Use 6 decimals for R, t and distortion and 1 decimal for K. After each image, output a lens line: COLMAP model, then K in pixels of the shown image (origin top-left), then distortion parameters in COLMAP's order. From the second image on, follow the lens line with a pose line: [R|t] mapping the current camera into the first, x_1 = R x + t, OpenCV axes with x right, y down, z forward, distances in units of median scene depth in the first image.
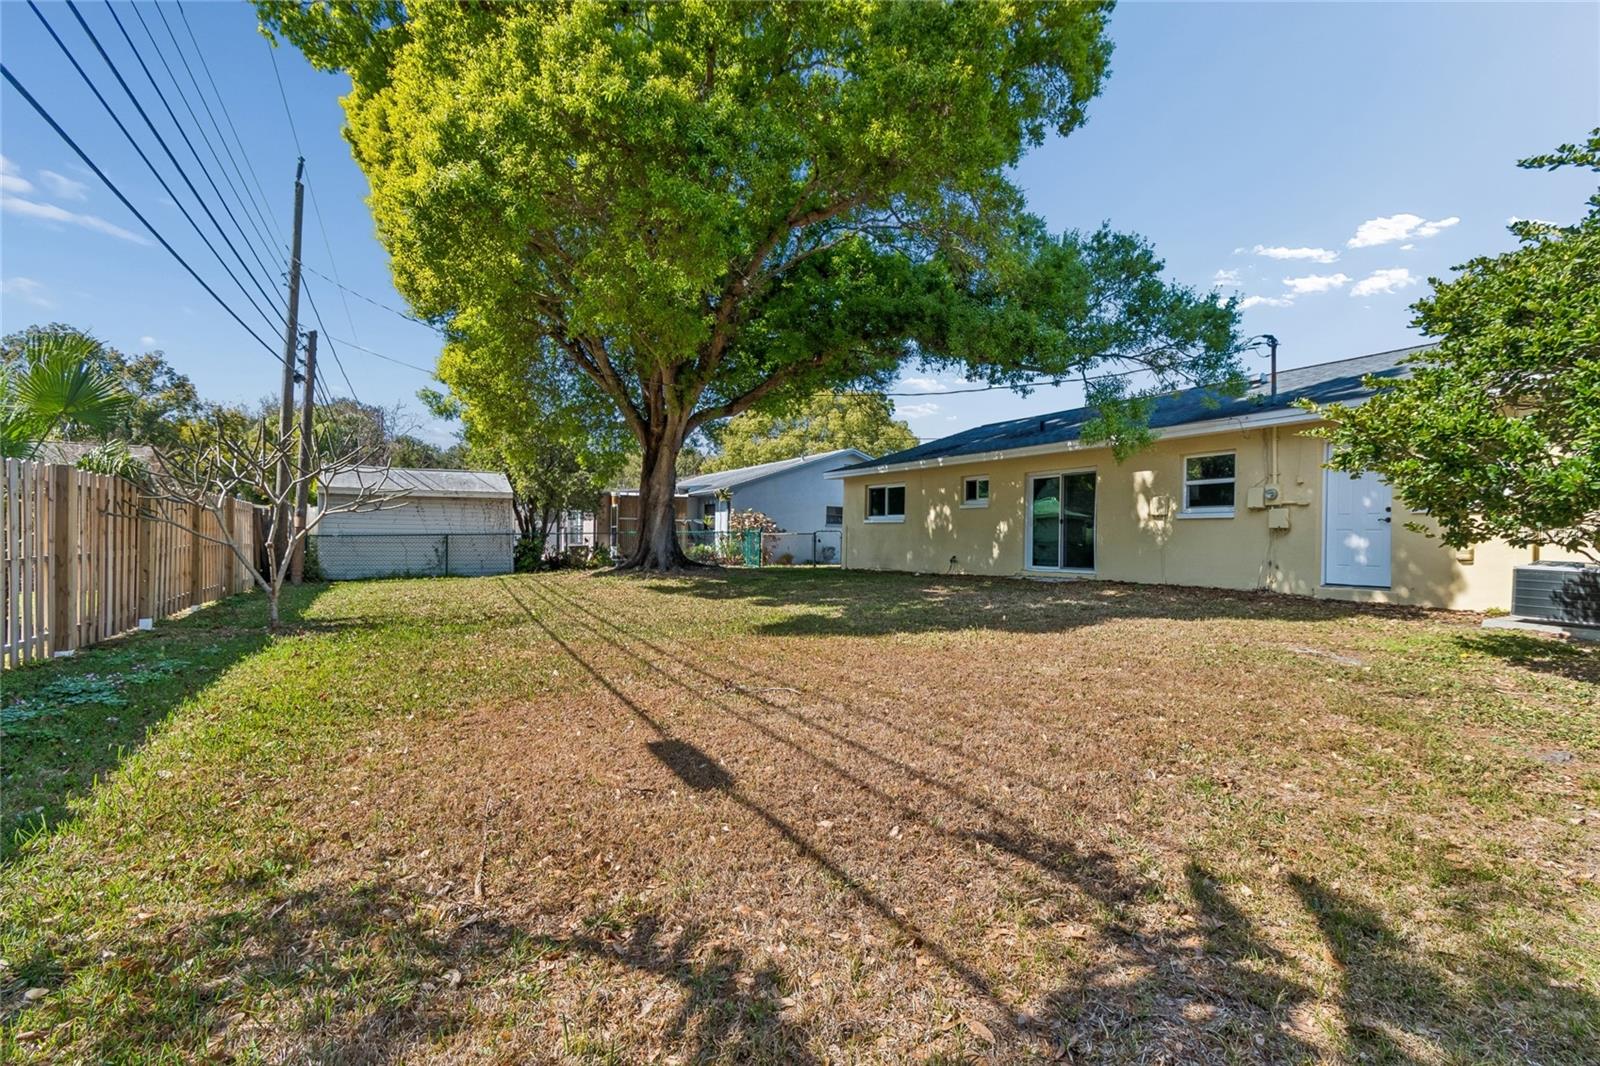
lens RADIAL K [[715.1, 0, 802.4], [0, 715.1, 535.3], [0, 0, 1]] dist [0.000745, -0.001507]
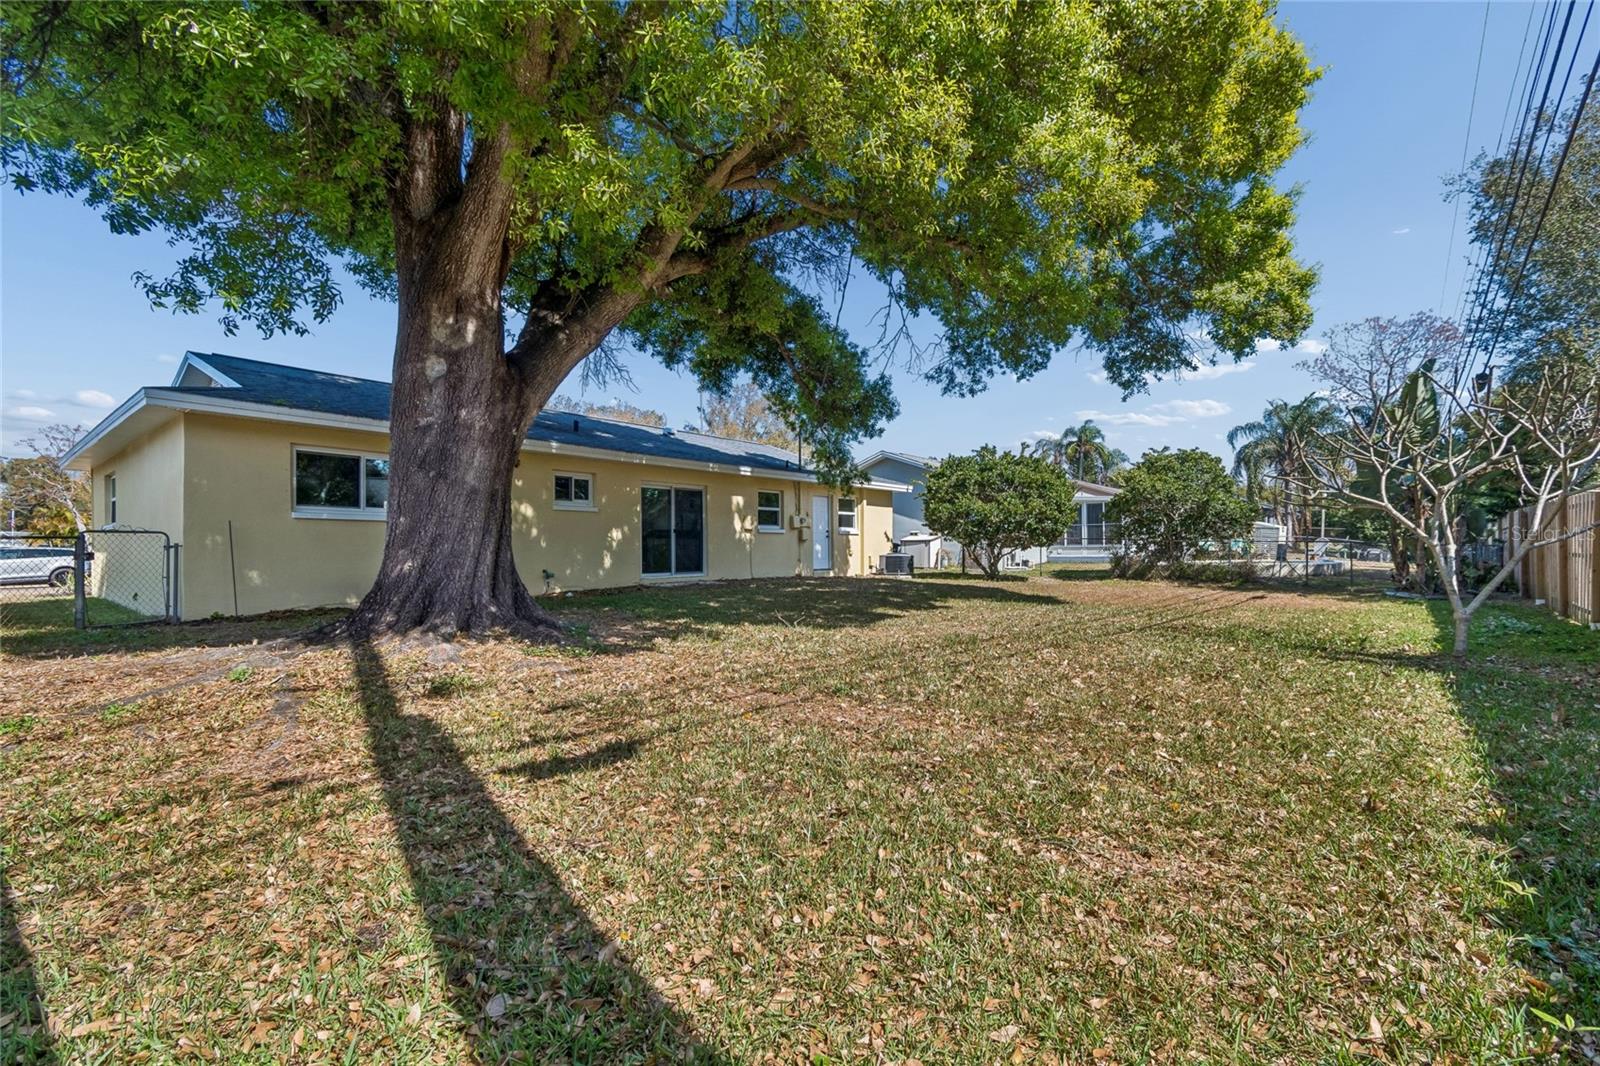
lens RADIAL K [[715.1, 0, 800.0], [0, 715.1, 539.7], [0, 0, 1]] dist [0.000745, -0.001507]
pose [[-0.363992, -0.003719, 0.931395, -0.691224], [-0.009954, 0.999950, 0.000103, -0.007452], [-0.931349, -0.009234, -0.364011, 1.153327]]
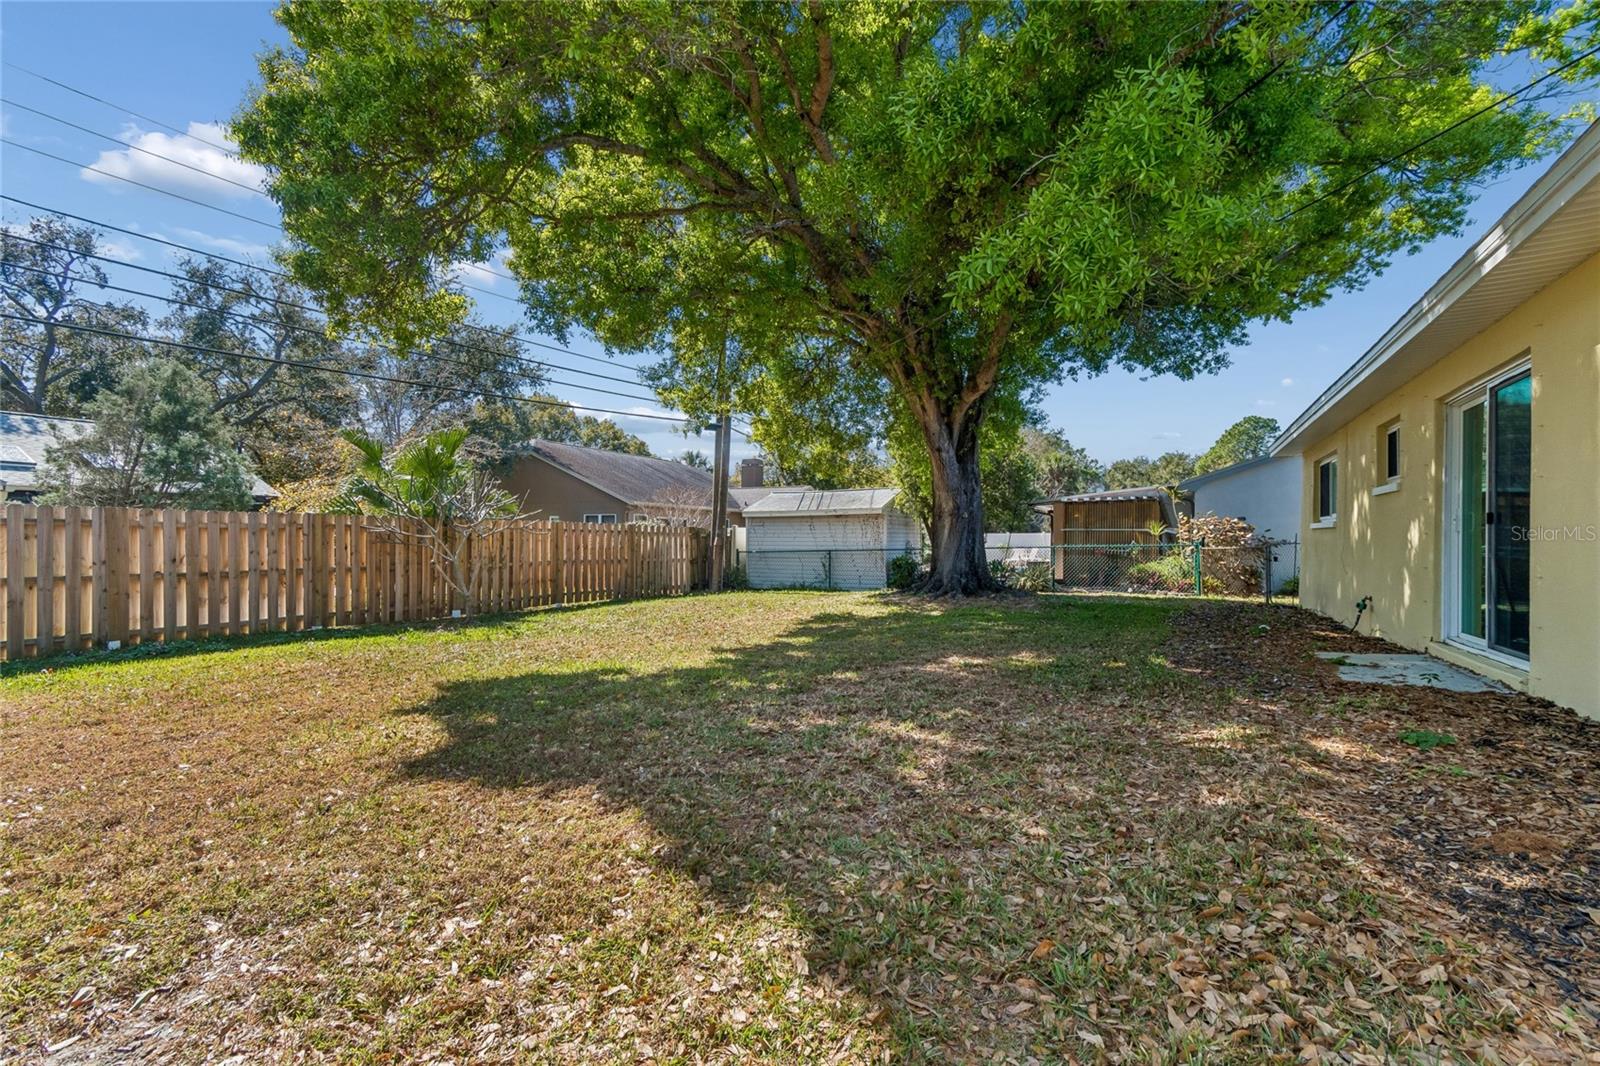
lens RADIAL K [[715.1, 0, 799.5], [0, 715.1, 538.9], [0, 0, 1]] dist [0.000745, -0.001507]
pose [[0.539995, -0.014205, -0.841548, 0.453848], [0.007912, 0.999899, -0.011801, -0.007256], [0.841631, -0.000286, 0.540053, 0.485317]]
